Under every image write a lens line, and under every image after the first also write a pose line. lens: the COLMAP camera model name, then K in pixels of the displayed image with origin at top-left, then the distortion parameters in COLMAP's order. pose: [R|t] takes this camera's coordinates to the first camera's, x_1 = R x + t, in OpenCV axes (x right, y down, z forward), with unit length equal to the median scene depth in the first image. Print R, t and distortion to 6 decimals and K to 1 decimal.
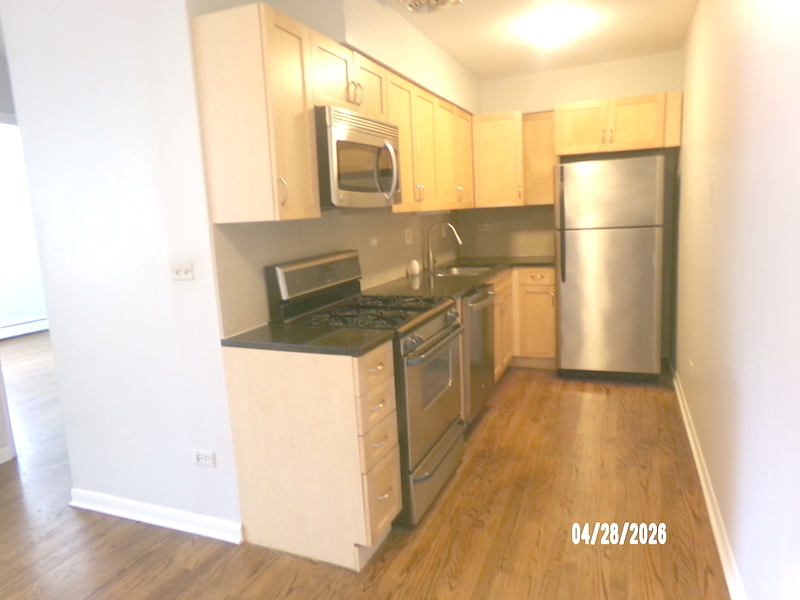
lens RADIAL K [[542.3, 0, 400.0], [0, 542.3, 300.0], [0, 0, 1]] dist [0.007304, 0.002353]
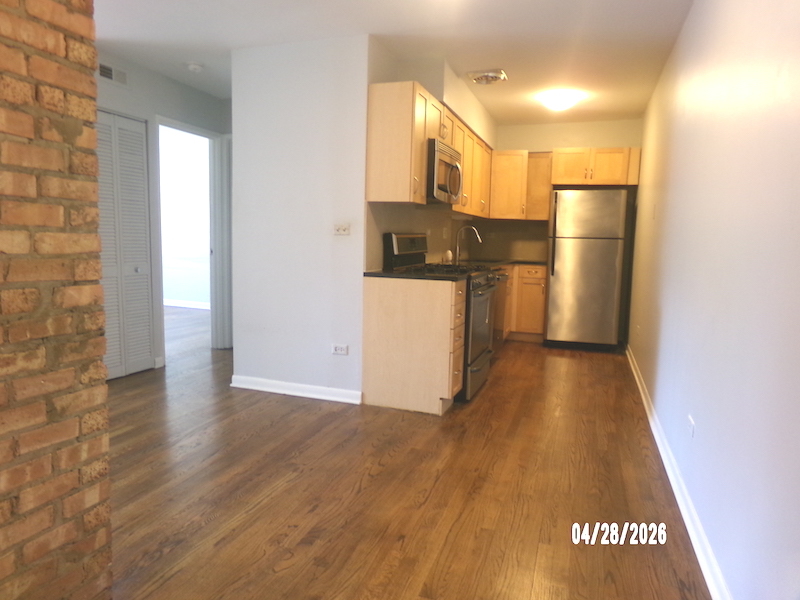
lens RADIAL K [[556.1, 0, 400.0], [0, 556.1, 300.0], [0, 0, 1]] dist [-0.002995, 0.022111]
pose [[0.994659, 0.069111, 0.076667, -0.202959], [-0.065072, 0.996419, -0.053989, 0.141578], [-0.080124, 0.048712, 0.995594, -0.400949]]
